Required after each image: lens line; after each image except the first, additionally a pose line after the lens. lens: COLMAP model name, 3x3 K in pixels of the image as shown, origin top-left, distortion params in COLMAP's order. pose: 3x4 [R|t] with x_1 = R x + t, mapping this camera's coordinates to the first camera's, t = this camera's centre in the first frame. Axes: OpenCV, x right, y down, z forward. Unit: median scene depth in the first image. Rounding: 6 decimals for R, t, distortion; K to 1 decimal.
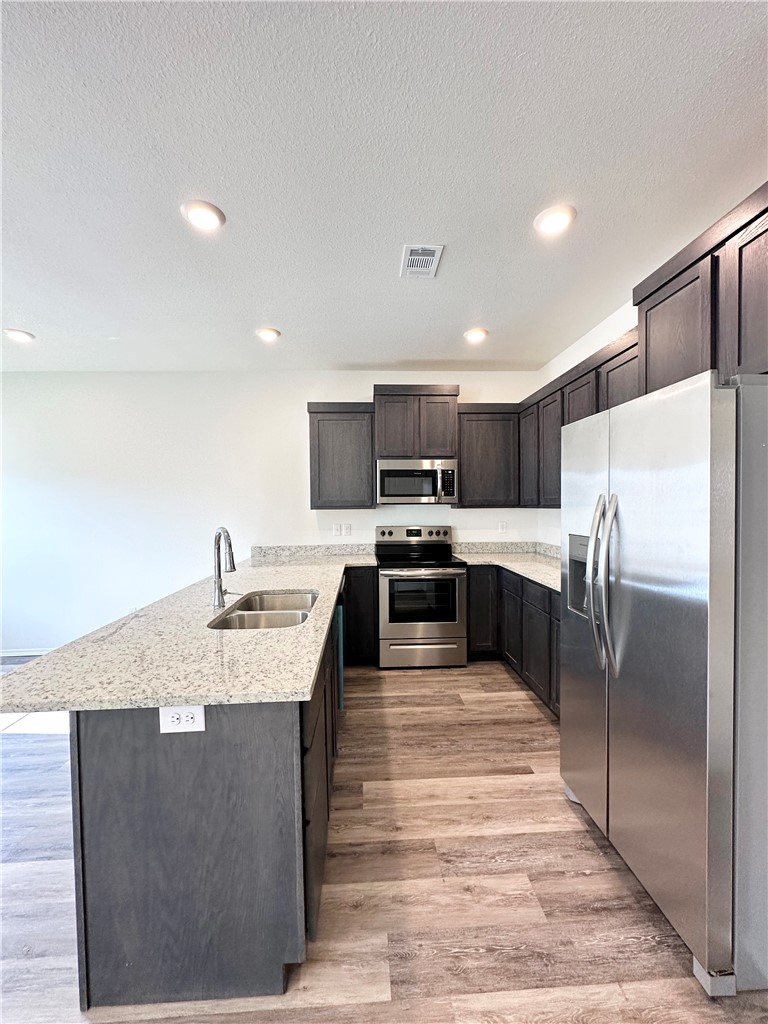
lens RADIAL K [[409.6, 0, 384.0], [0, 409.6, 512.0], [0, 0, 1]] dist [-0.003567, 0.000571]
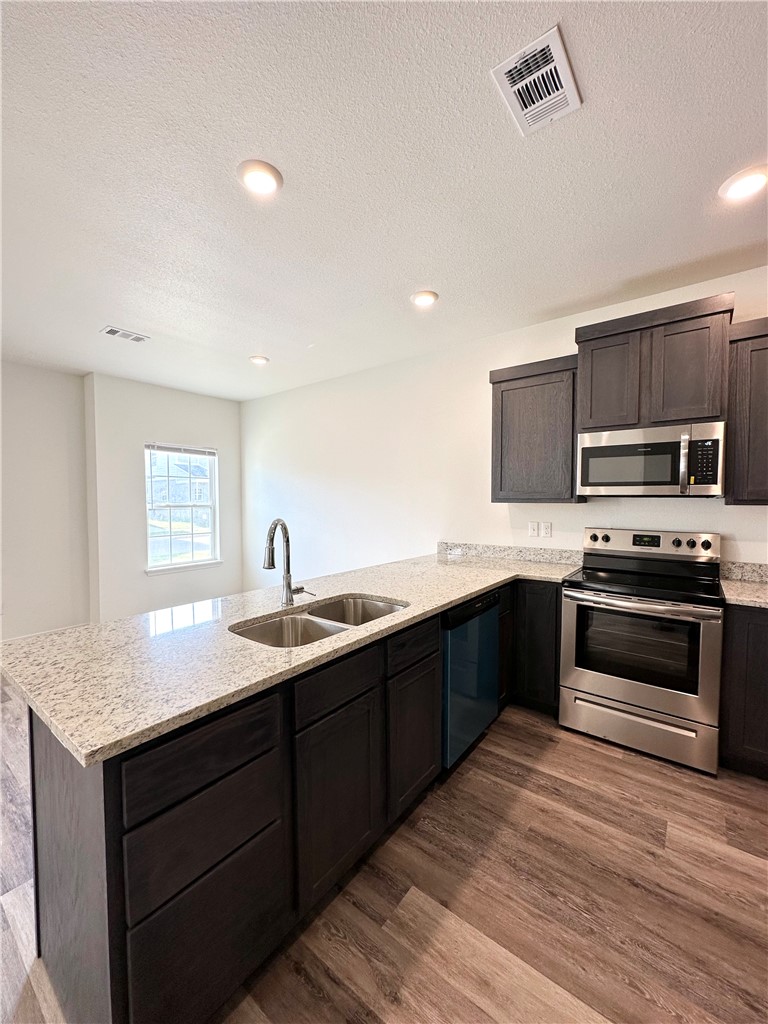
lens RADIAL K [[409.6, 0, 384.0], [0, 409.6, 512.0], [0, 0, 1]] dist [-0.003567, 0.000571]
pose [[0.759084, 0.032415, -0.650185, 0.236133], [-0.021228, 0.999461, 0.025044, -0.003528], [0.650646, -0.005208, 0.759363, 0.290190]]
